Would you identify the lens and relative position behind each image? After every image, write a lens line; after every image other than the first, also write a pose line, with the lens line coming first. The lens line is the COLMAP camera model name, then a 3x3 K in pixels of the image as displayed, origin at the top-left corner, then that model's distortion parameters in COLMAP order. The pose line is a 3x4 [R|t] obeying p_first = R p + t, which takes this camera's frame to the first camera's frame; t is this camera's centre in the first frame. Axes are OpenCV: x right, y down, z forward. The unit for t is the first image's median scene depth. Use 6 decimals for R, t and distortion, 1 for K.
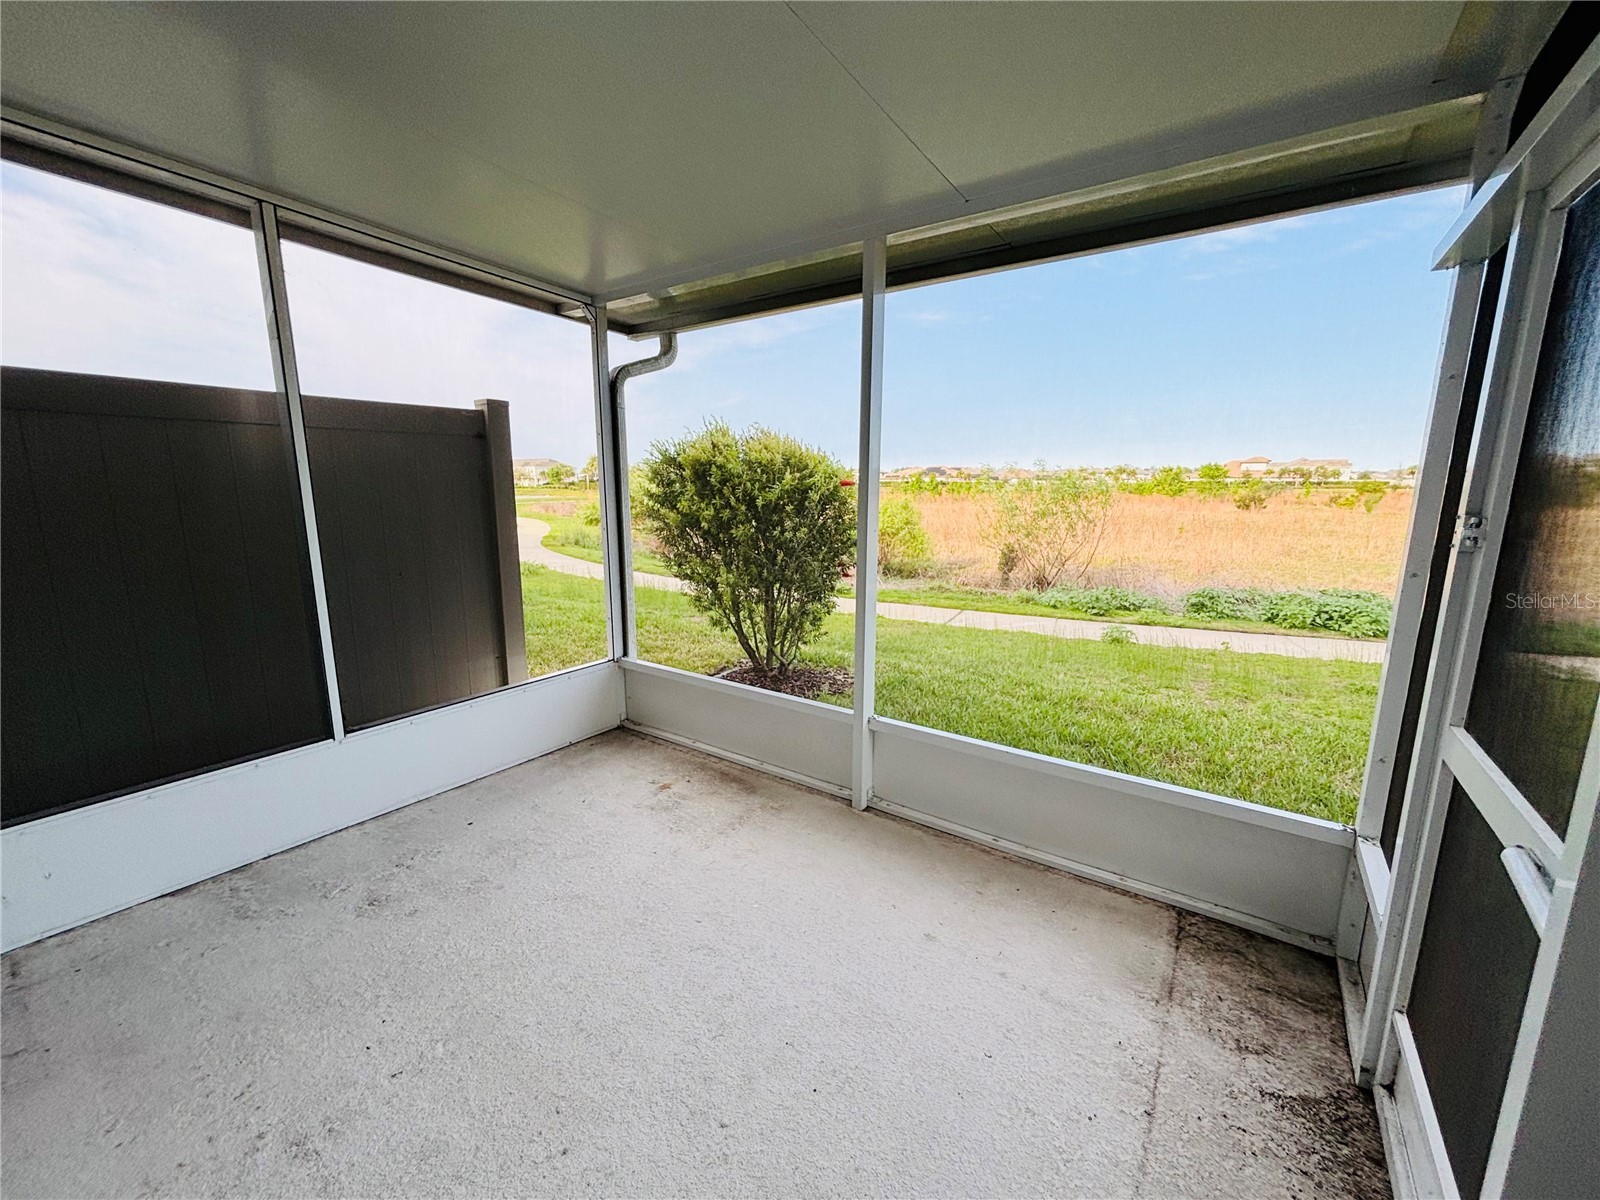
lens RADIAL K [[642.9, 0, 802.9], [0, 642.9, 599.2], [0, 0, 1]] dist [-0.000117, -0.000016]
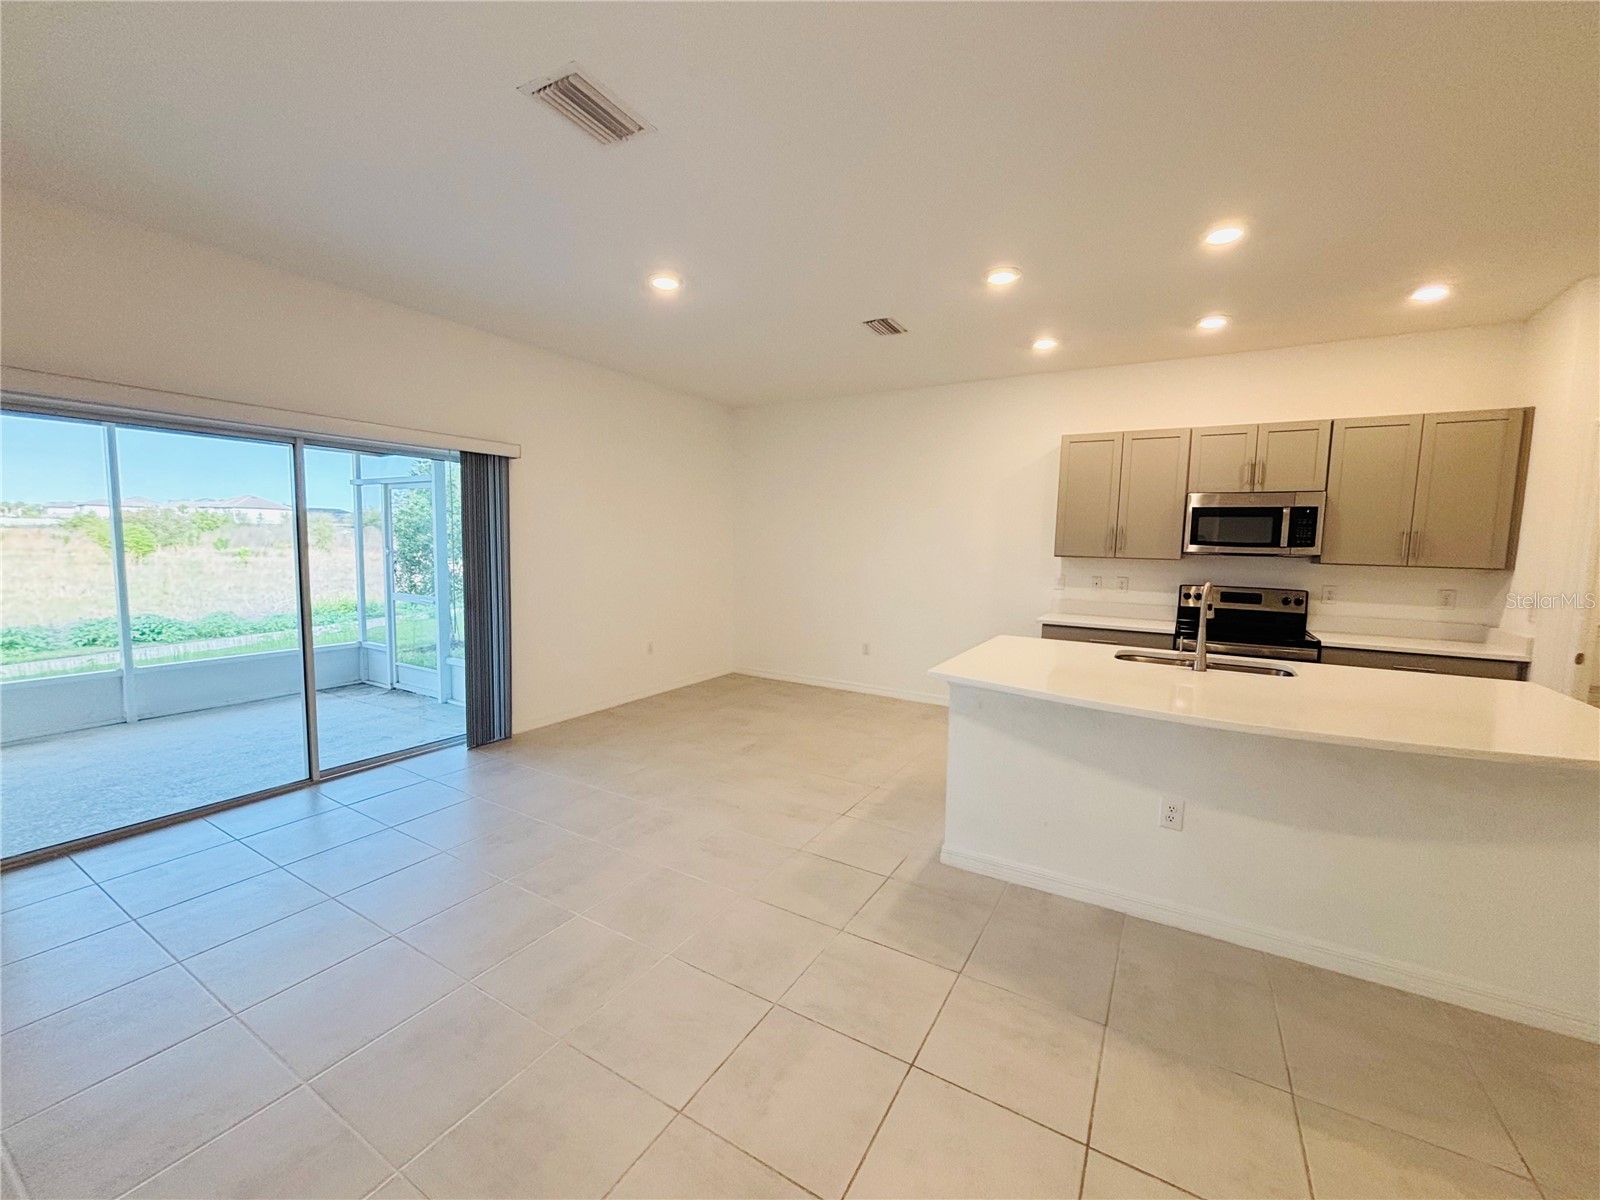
lens RADIAL K [[642.9, 0, 802.9], [0, 642.9, 599.2], [0, 0, 1]] dist [-0.000117, -0.000016]
pose [[-0.078657, -0.095825, 0.992286, -1.593405], [0.155978, 0.981927, 0.107189, 0.087307], [-0.984624, 0.163206, -0.062288, -0.669076]]
